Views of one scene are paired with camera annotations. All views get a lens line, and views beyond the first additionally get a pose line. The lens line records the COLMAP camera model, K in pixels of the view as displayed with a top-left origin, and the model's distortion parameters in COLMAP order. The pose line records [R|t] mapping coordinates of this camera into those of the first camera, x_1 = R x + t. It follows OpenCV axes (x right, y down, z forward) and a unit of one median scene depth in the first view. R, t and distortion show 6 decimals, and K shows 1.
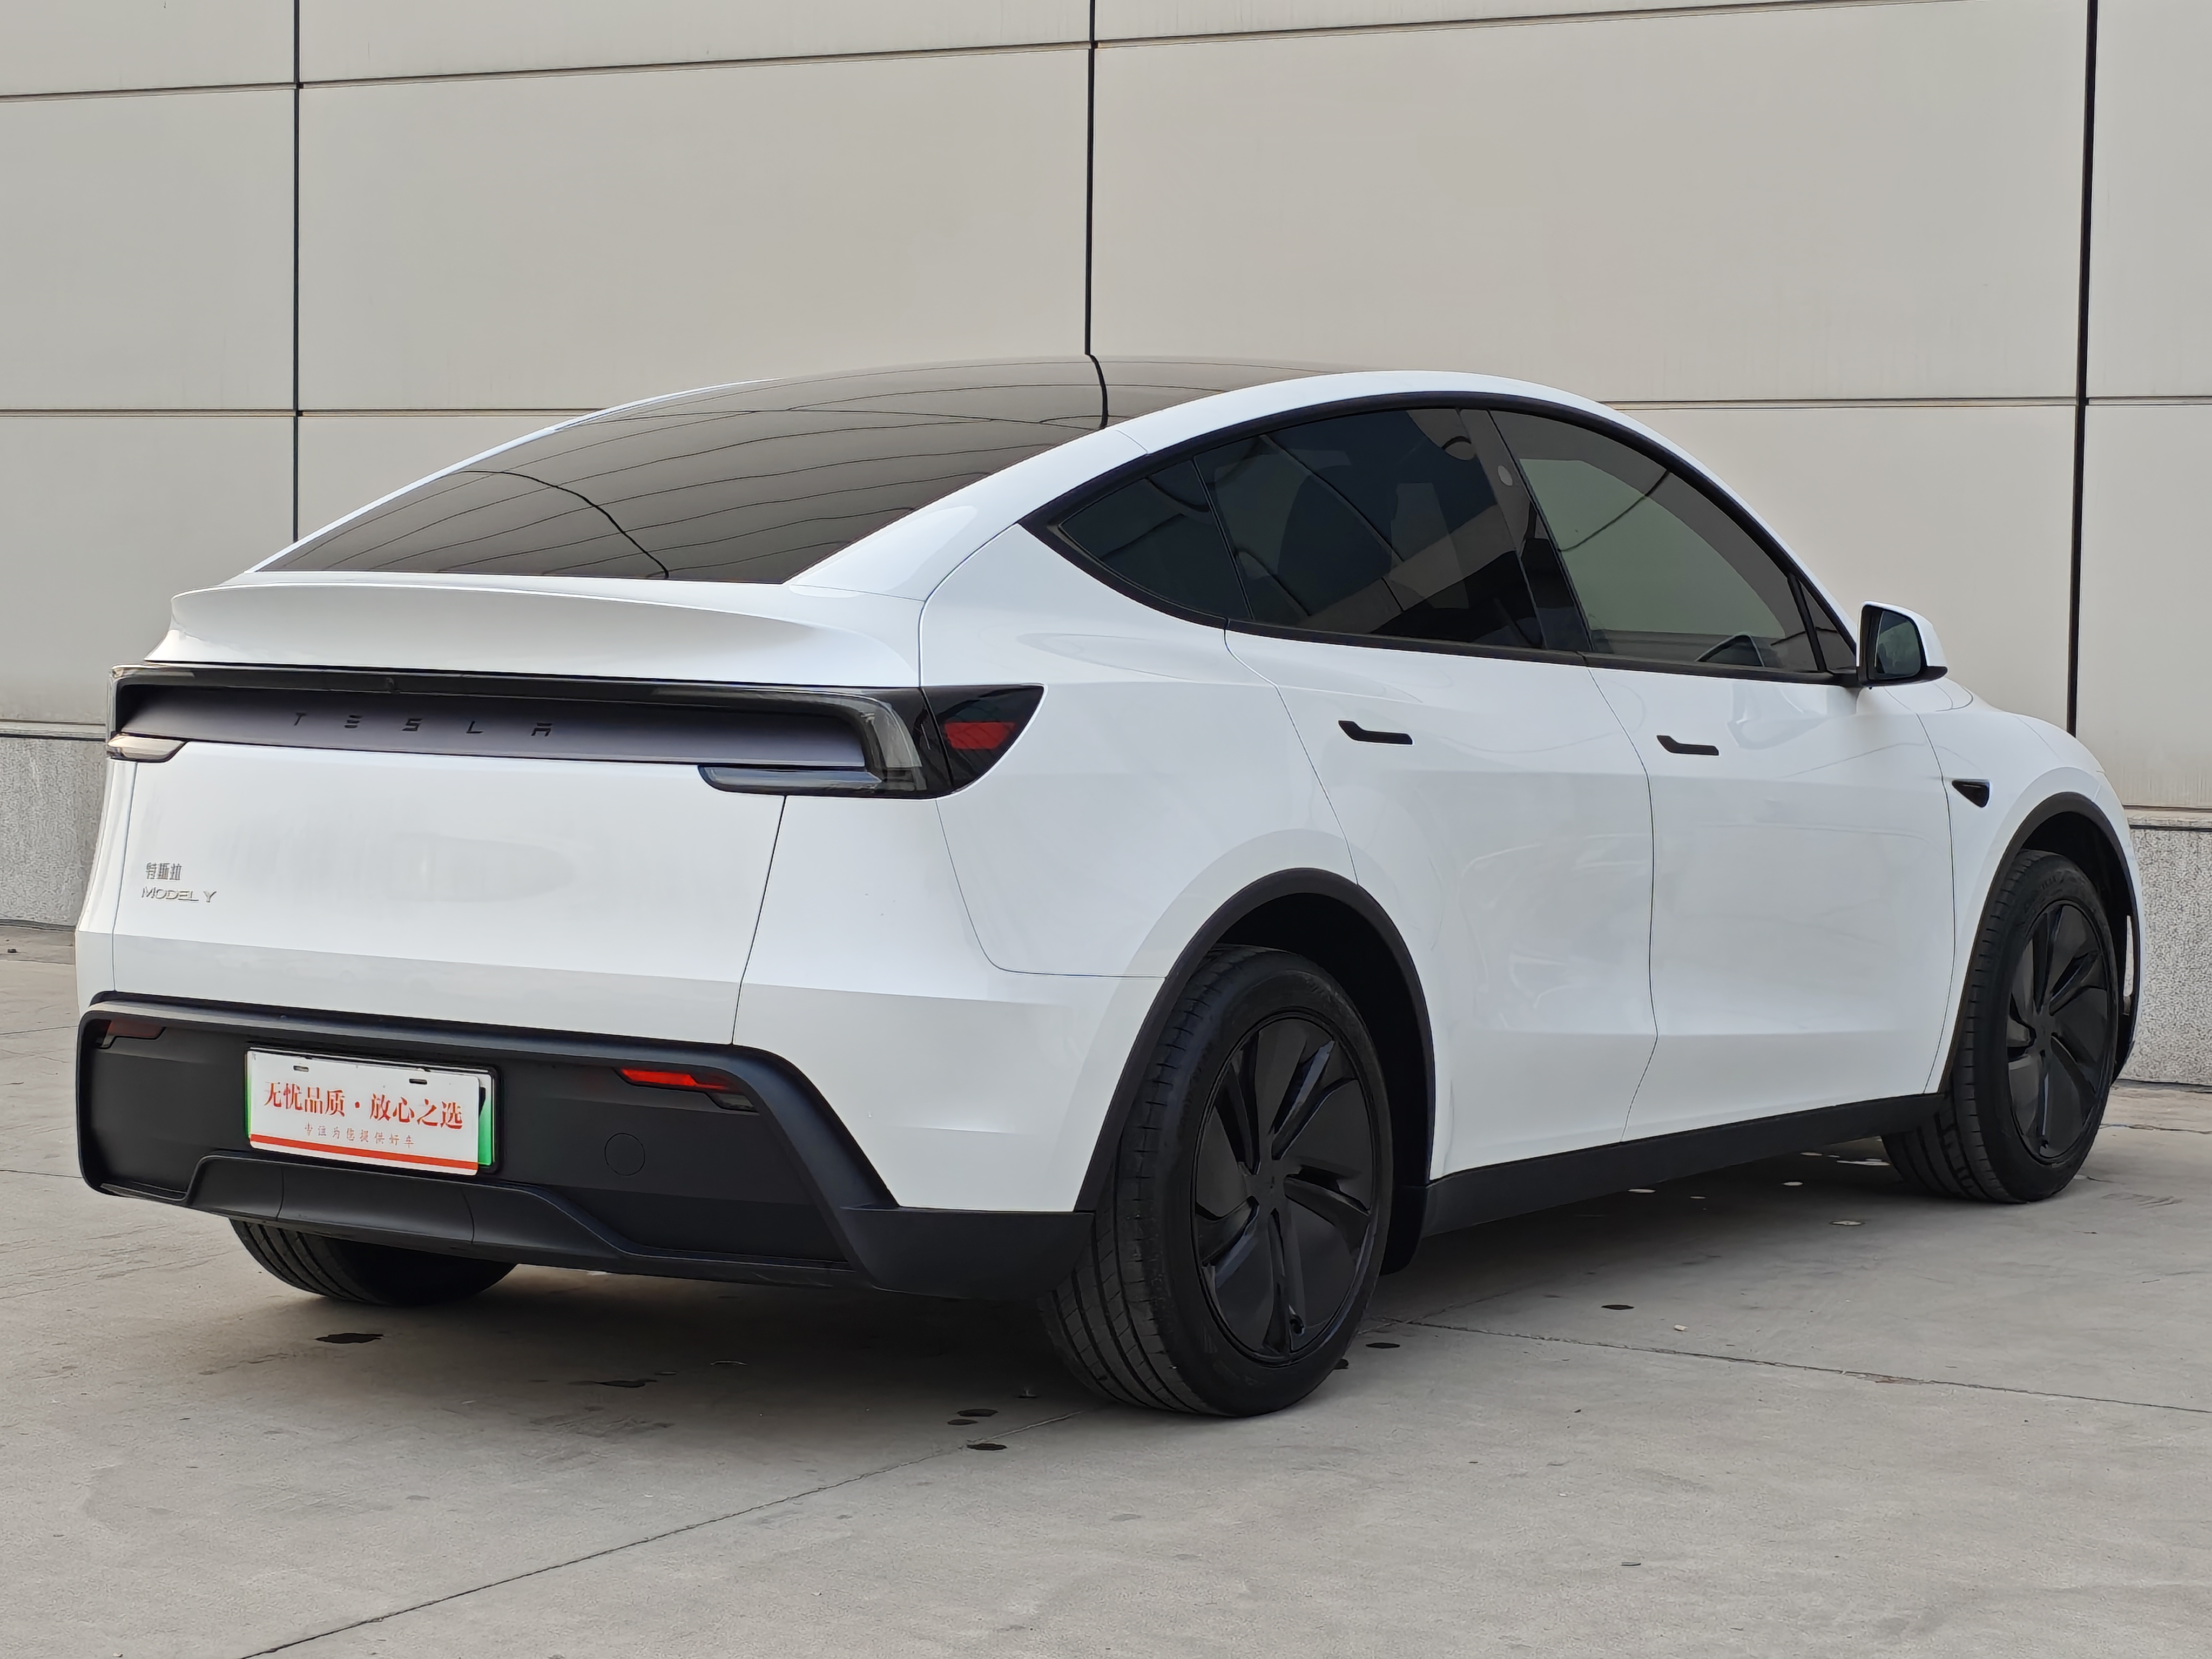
lens RADIAL K [[4494.9, 0, 1169.3], [0, 4494.9, 830.6], [0, 0, 1]] dist [0.168332, 0.000000]
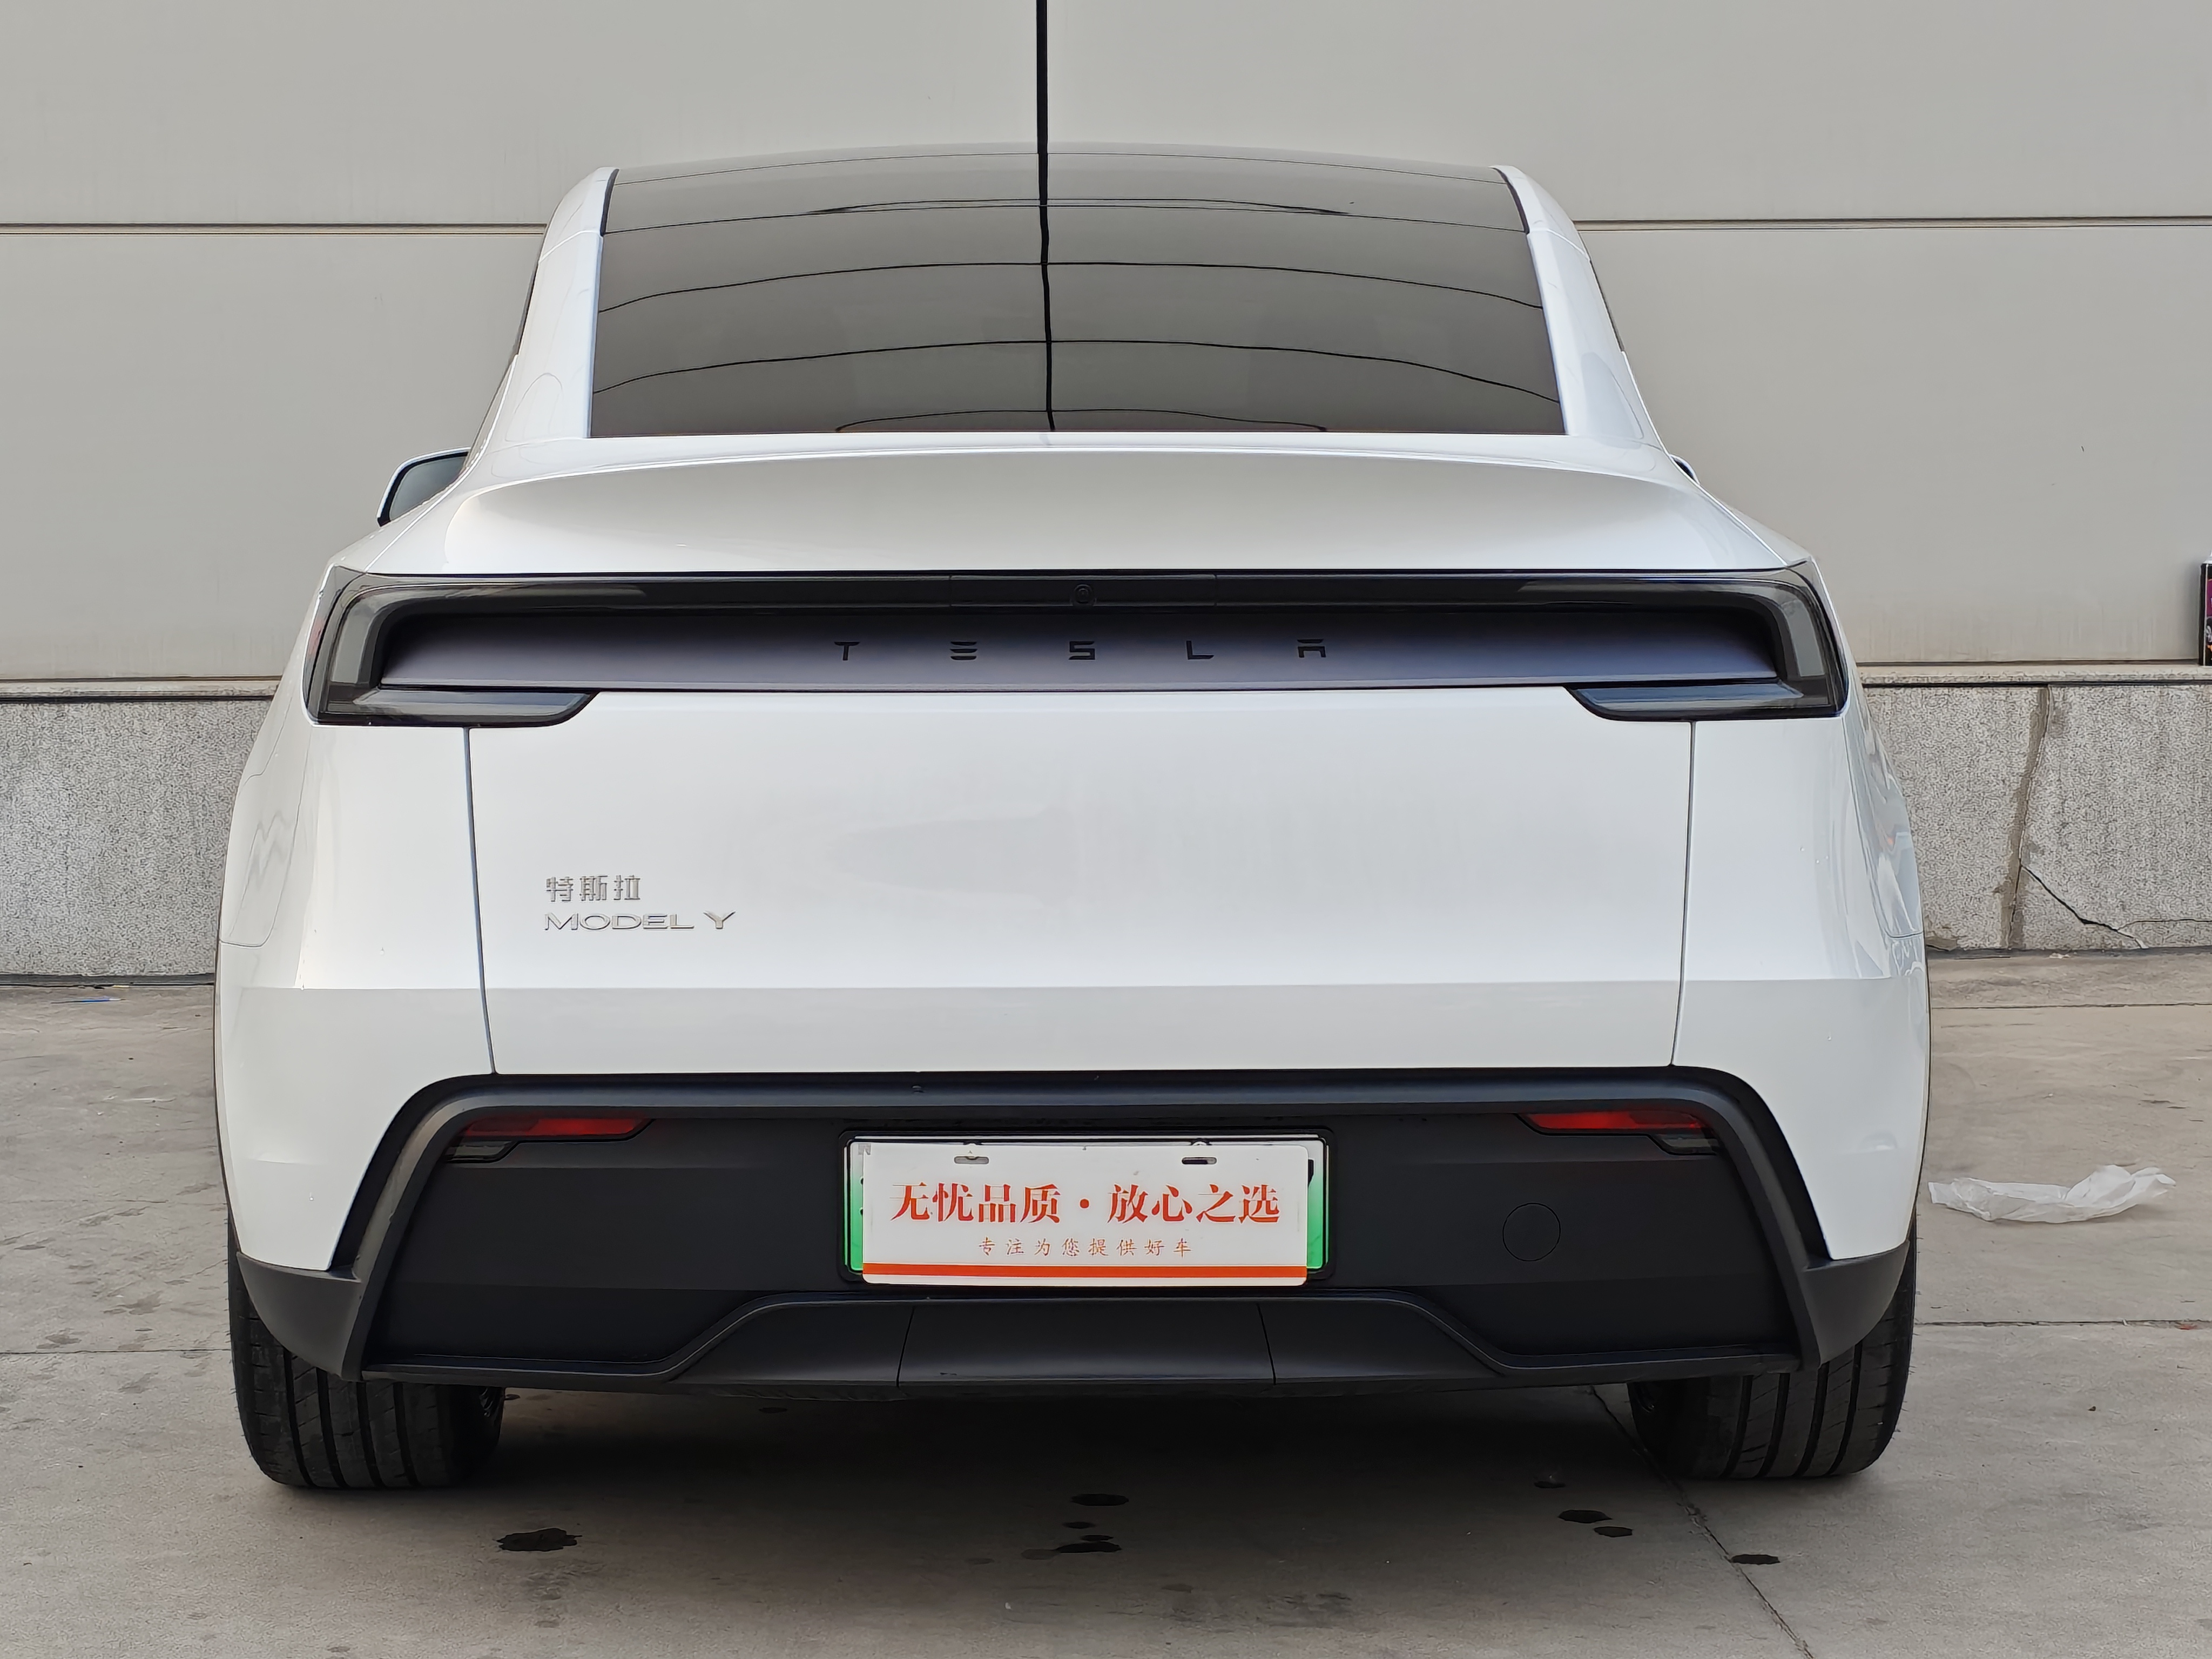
lens RADIAL K [[4494.9, 0, 1095.4], [0, 4494.9, 844.0], [0, 0, 1]] dist [0.168332, 0.000000]
pose [[0.826557, -0.065264, 0.559056, -0.557751], [0.049464, 0.997834, 0.043355, -0.023789], [-0.560675, -0.008183, 0.827995, 0.430104]]
